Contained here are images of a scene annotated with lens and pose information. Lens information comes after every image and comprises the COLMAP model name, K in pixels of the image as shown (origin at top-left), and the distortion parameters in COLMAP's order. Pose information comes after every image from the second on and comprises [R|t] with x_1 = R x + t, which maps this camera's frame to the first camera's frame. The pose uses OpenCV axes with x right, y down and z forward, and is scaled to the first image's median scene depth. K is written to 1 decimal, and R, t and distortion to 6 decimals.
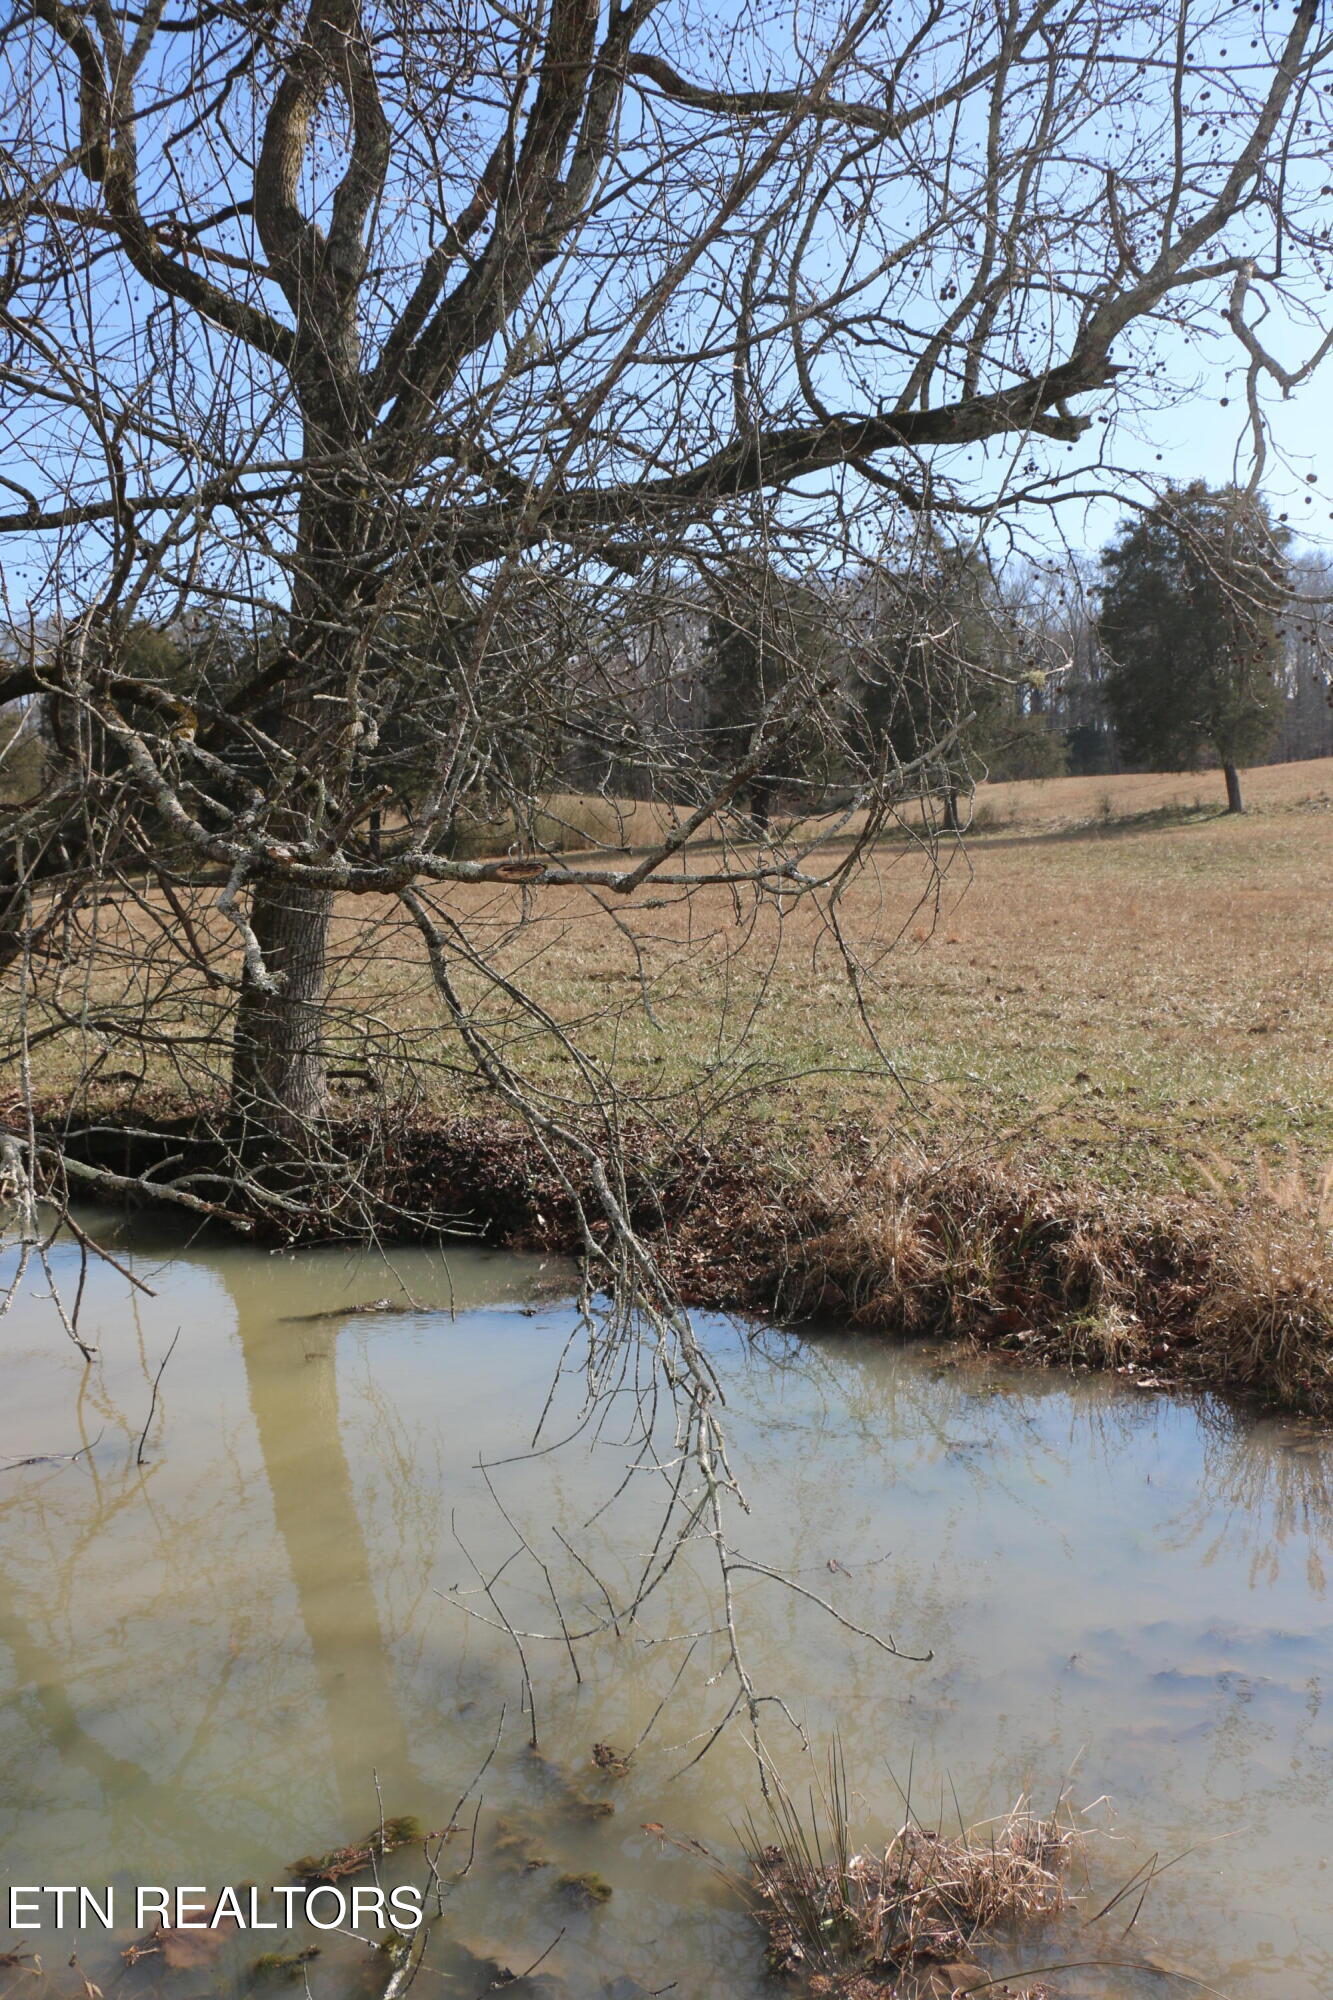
lens RADIAL K [[1675.8, 0, 666.9], [0, 1675.8, 1012.9], [0, 0, 1]] dist [-0.131993, 0.076668]
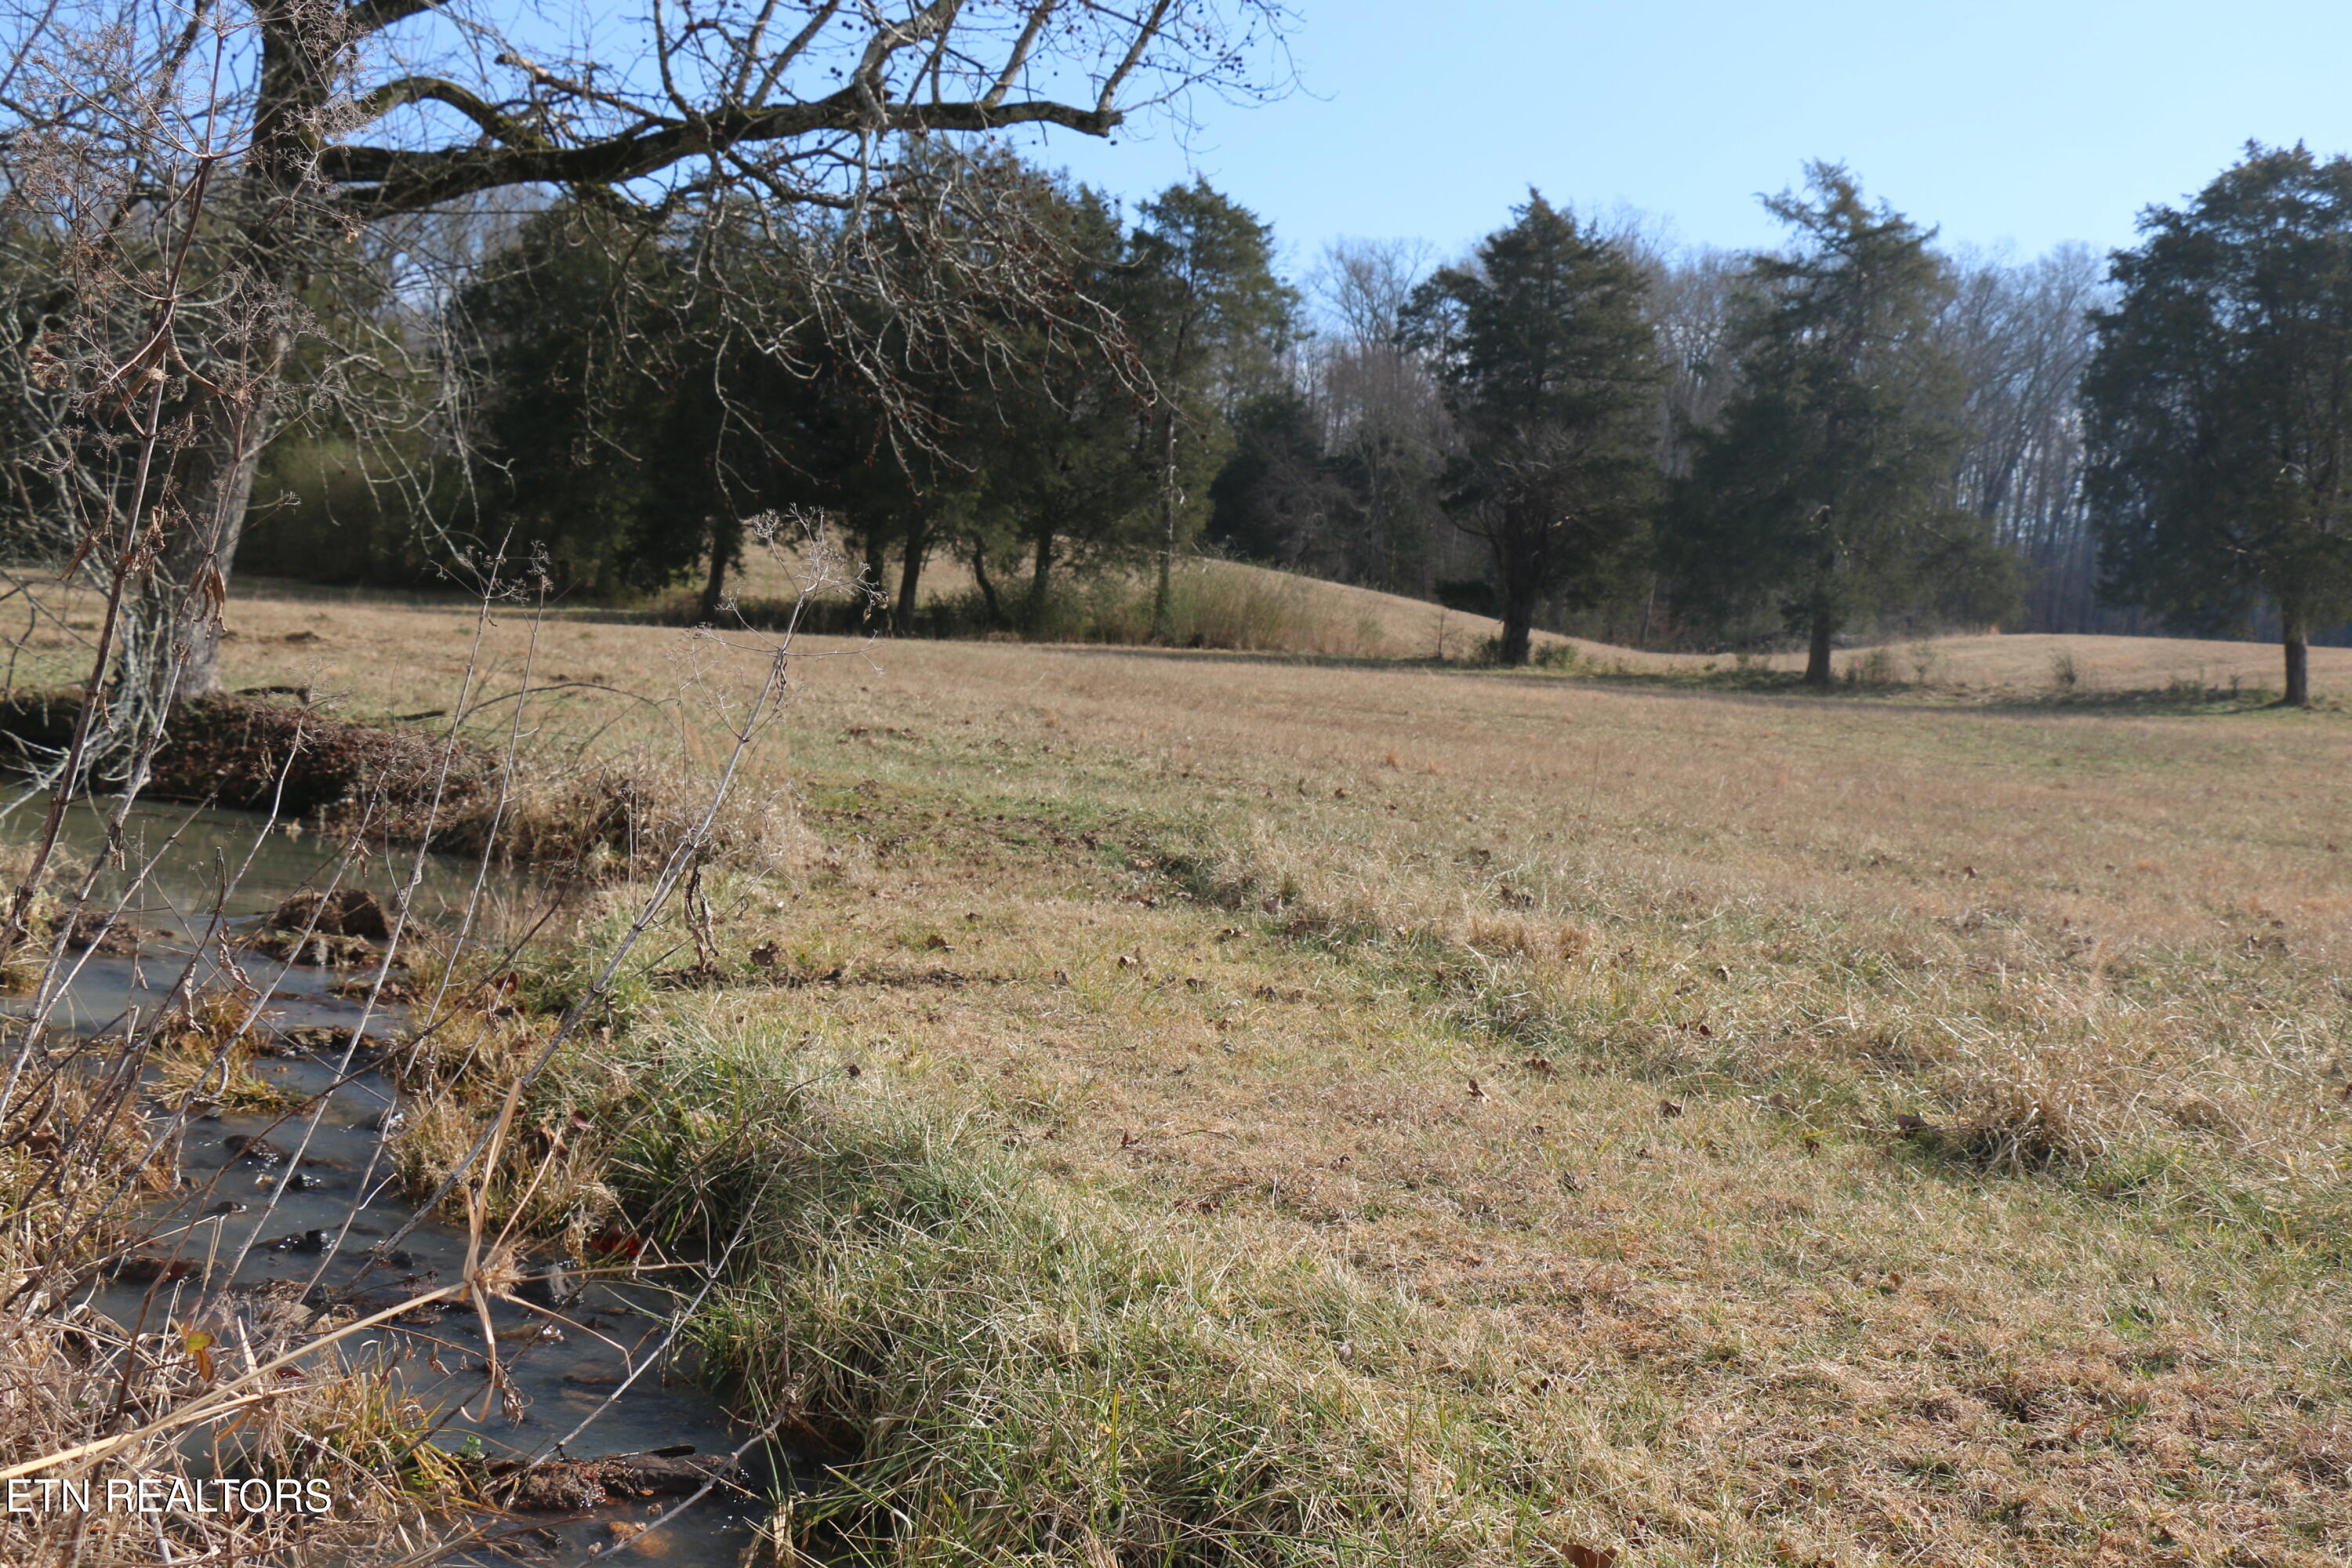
lens RADIAL K [[2875.2, 0, 1210.6], [0, 2875.2, 736.1], [0, 0, 1]] dist [0.065616, 0.000000]
pose [[0.987987, 0.119513, -0.097973, 0.435796], [-0.126716, 0.989401, -0.070911, 0.095496], [0.088460, 0.082474, 0.992659, -0.548691]]
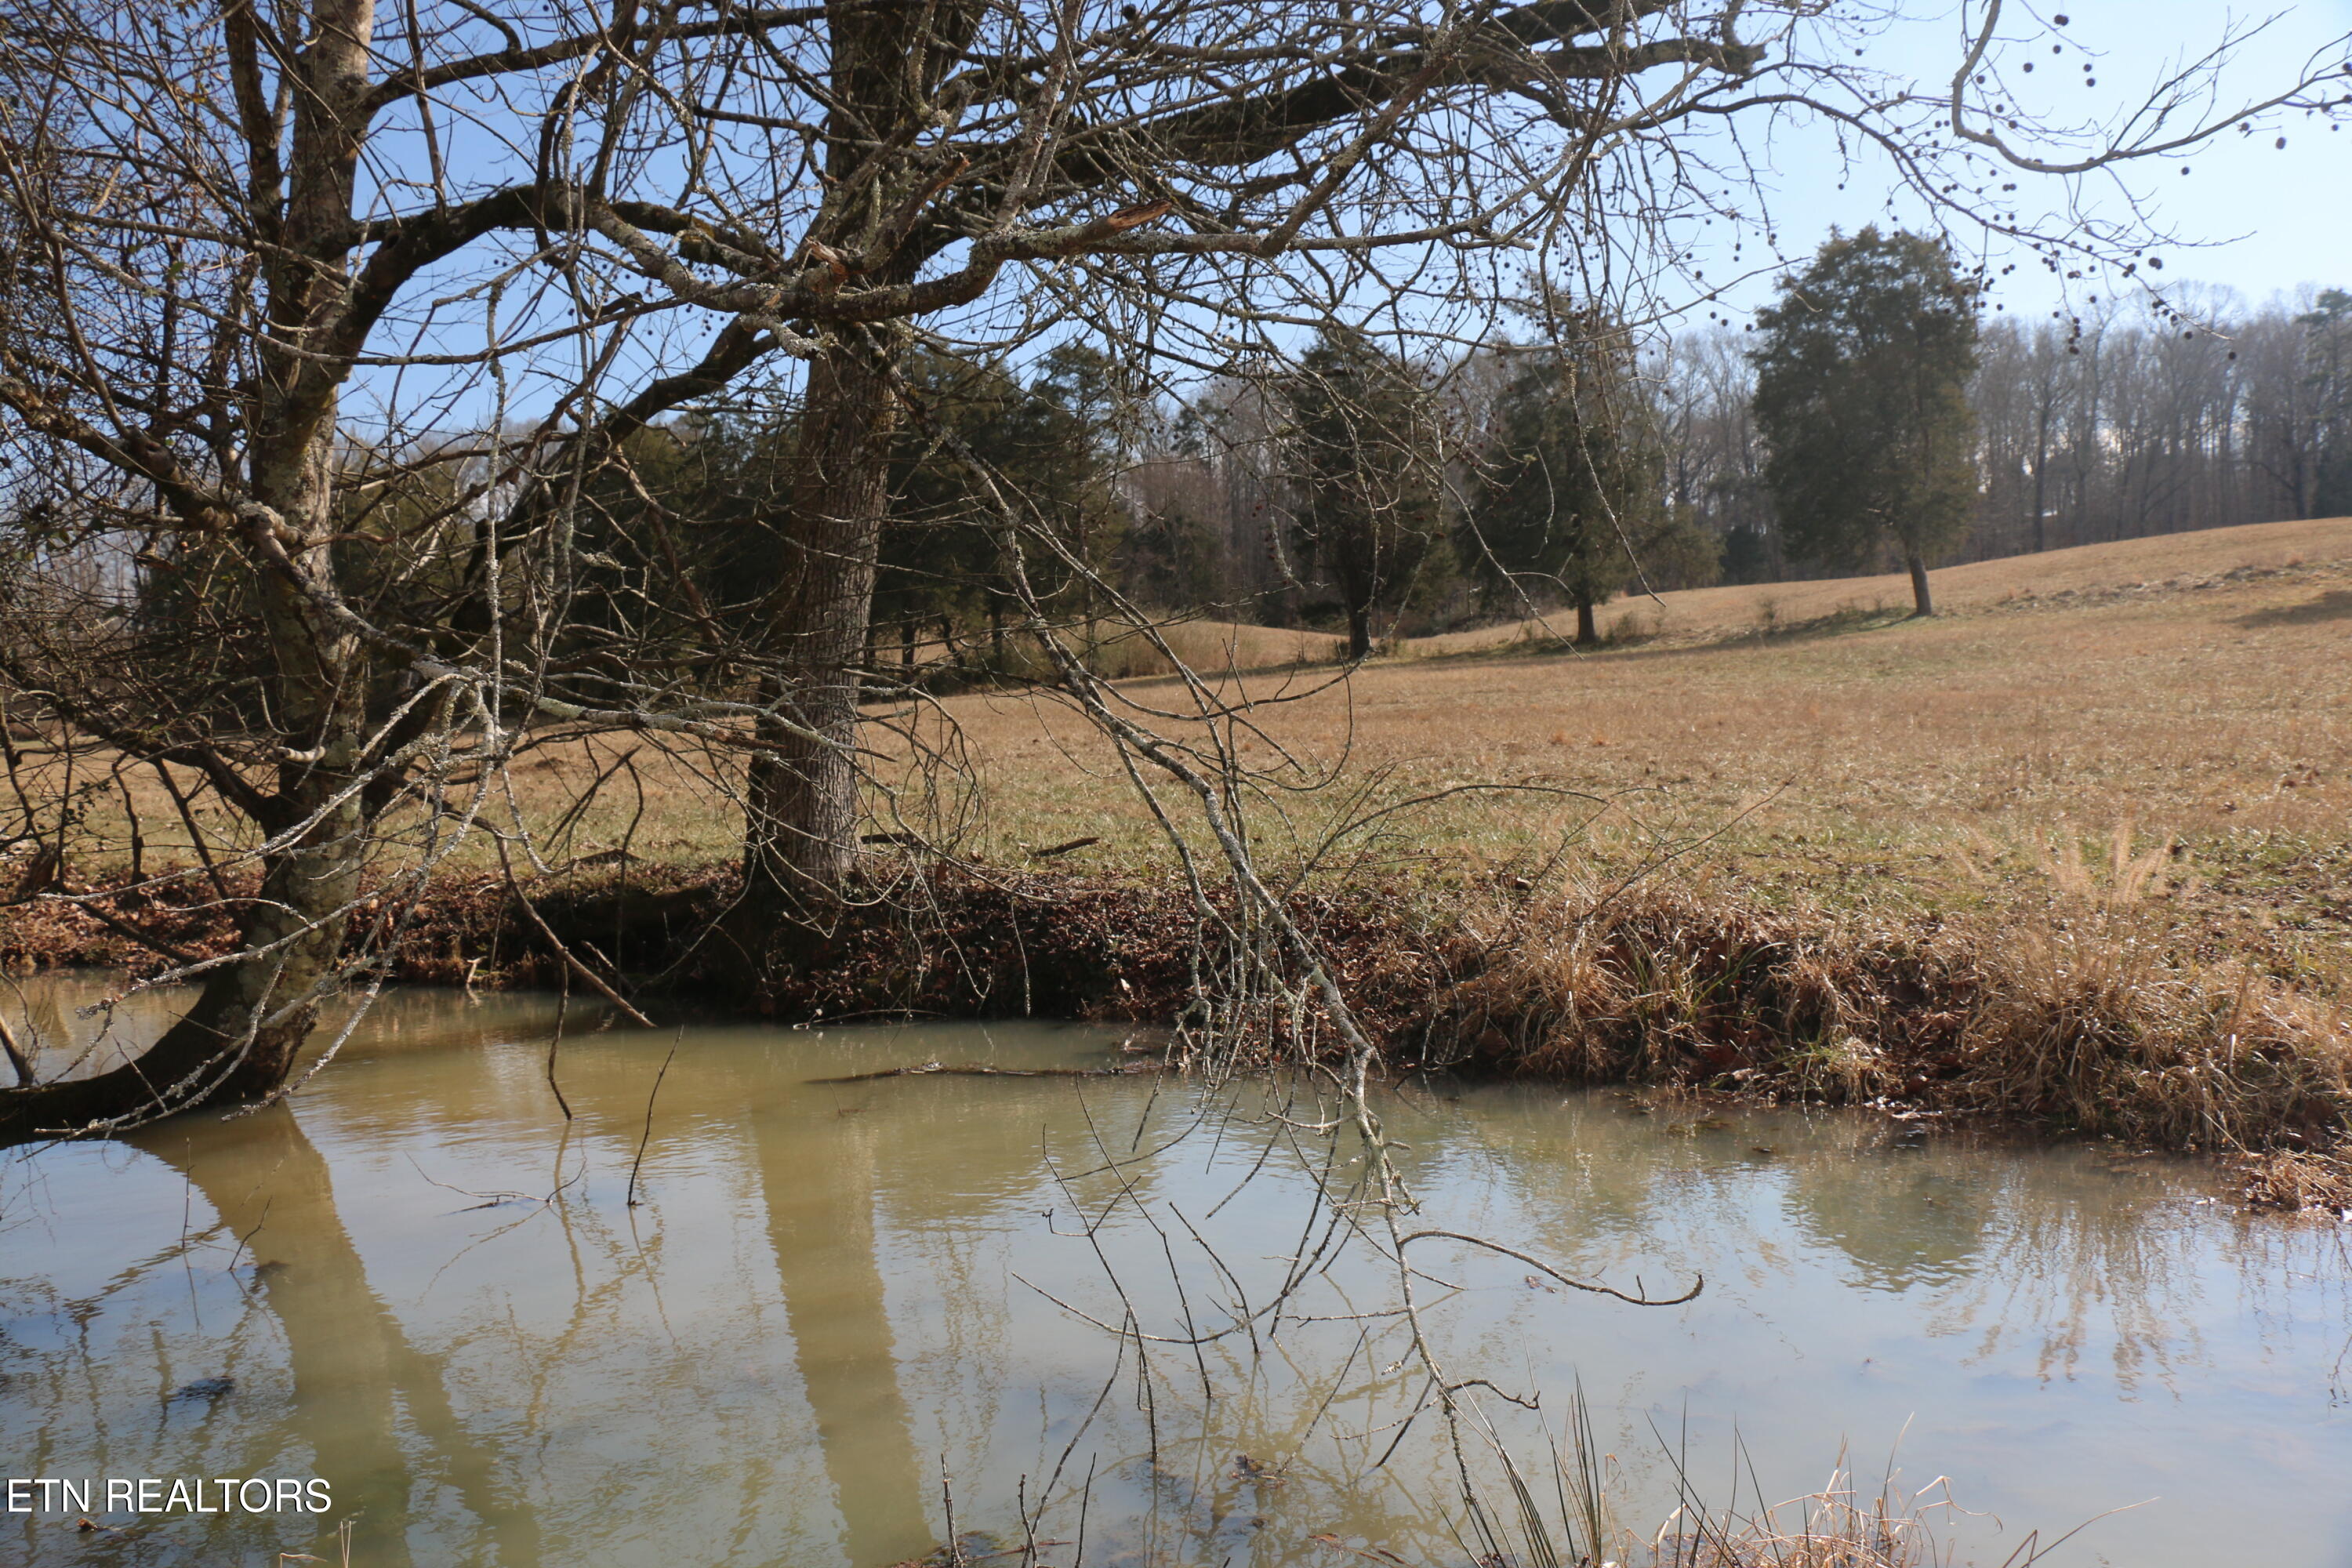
lens RADIAL K [[1970.7, 0, 1188.1], [0, 1970.7, 789.6], [0, 0, 1]] dist [-0.131993, 0.076668]
pose [[0.999418, -0.014470, -0.030898, -0.013501], [0.012952, 0.998726, -0.048763, 0.074290], [0.031564, 0.048335, 0.998332, 0.040651]]
